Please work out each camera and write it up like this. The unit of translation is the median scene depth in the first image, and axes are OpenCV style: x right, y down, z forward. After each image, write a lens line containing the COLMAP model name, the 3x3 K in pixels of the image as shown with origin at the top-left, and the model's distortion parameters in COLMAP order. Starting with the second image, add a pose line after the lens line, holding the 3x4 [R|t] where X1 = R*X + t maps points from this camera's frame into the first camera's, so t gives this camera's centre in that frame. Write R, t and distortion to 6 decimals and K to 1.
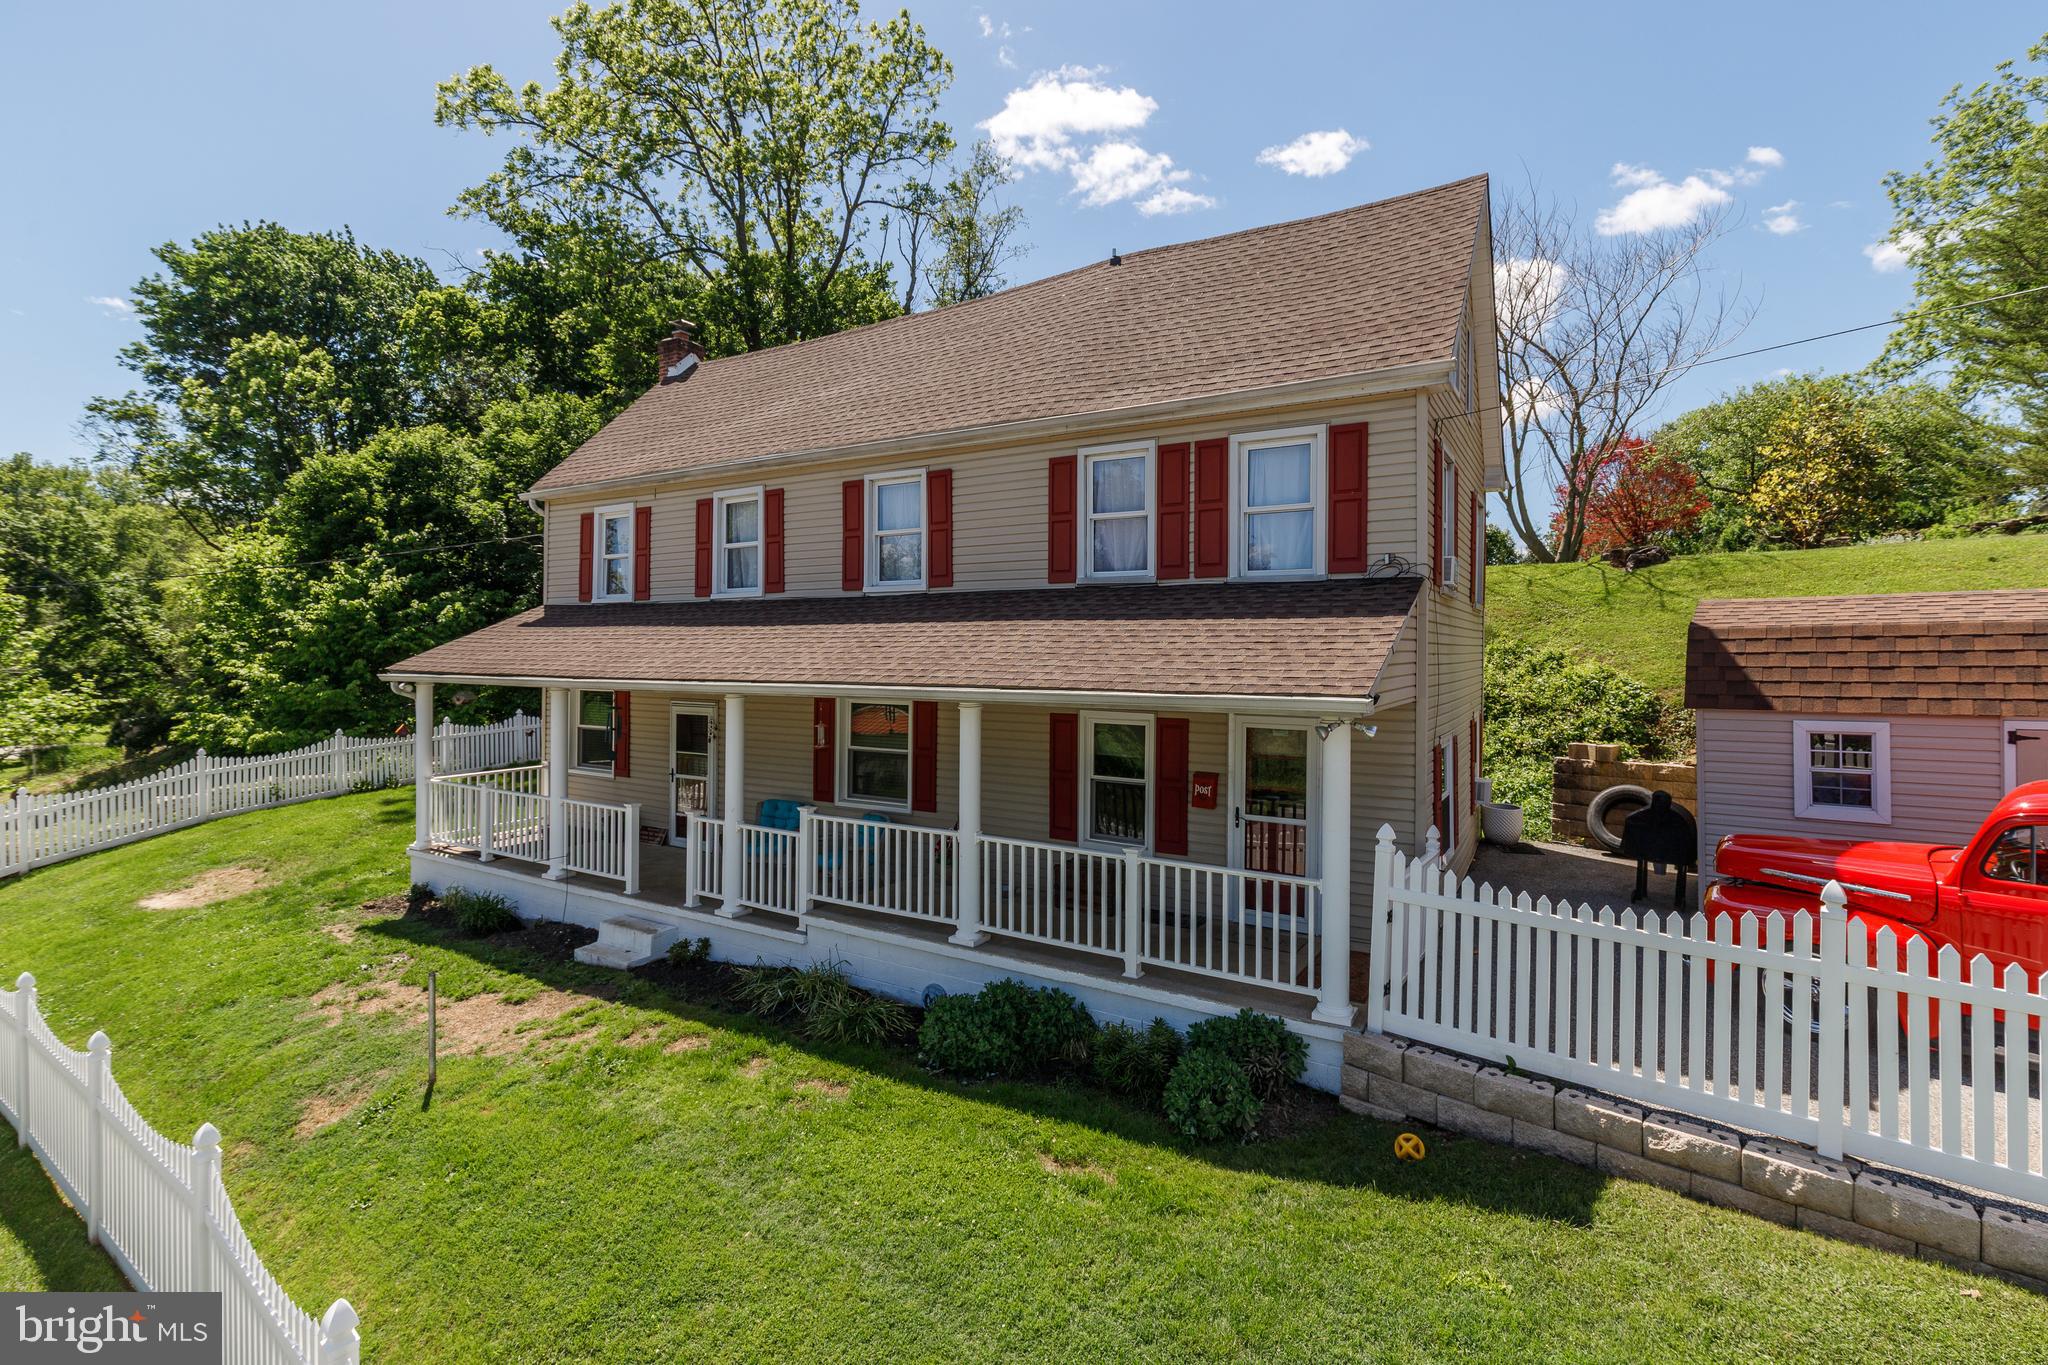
lens RADIAL K [[936.2, 0, 1056.1], [0, 936.2, 662.8], [0, 0, 1]] dist [0.002592, -0.000653]
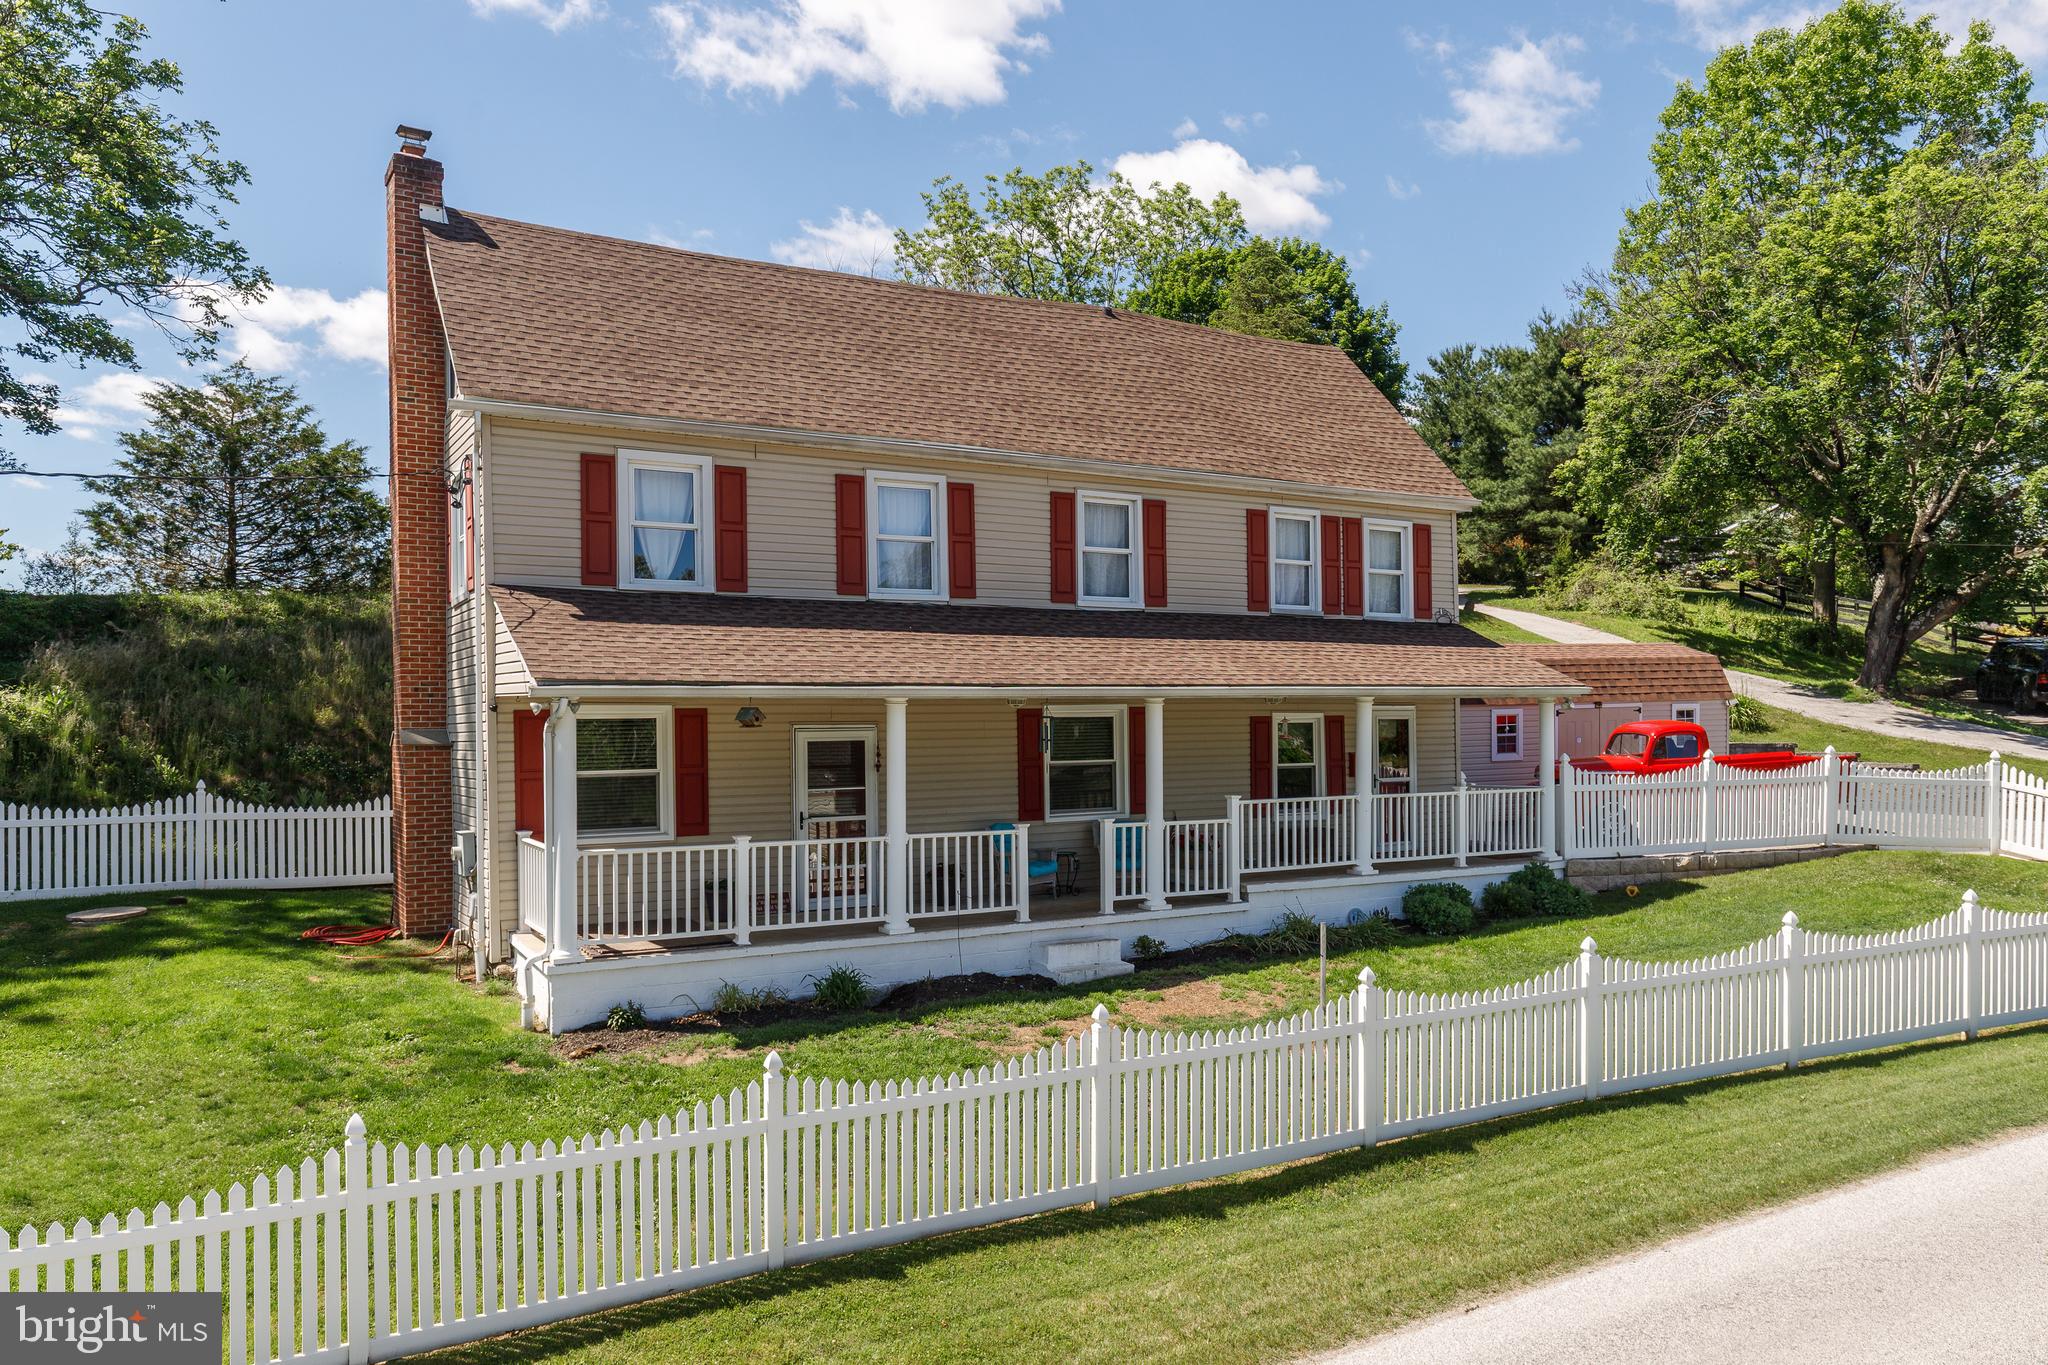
lens RADIAL K [[1430.7, 0, 1074.8], [0, 1430.7, 732.7], [0, 0, 1]] dist [0.004501, -0.000557]
pose [[0.480555, -0.018847, 0.876762, -1.726404], [0.018993, 0.999758, 0.011081, 0.048956], [-0.876759, 0.011328, 0.480797, 0.292275]]
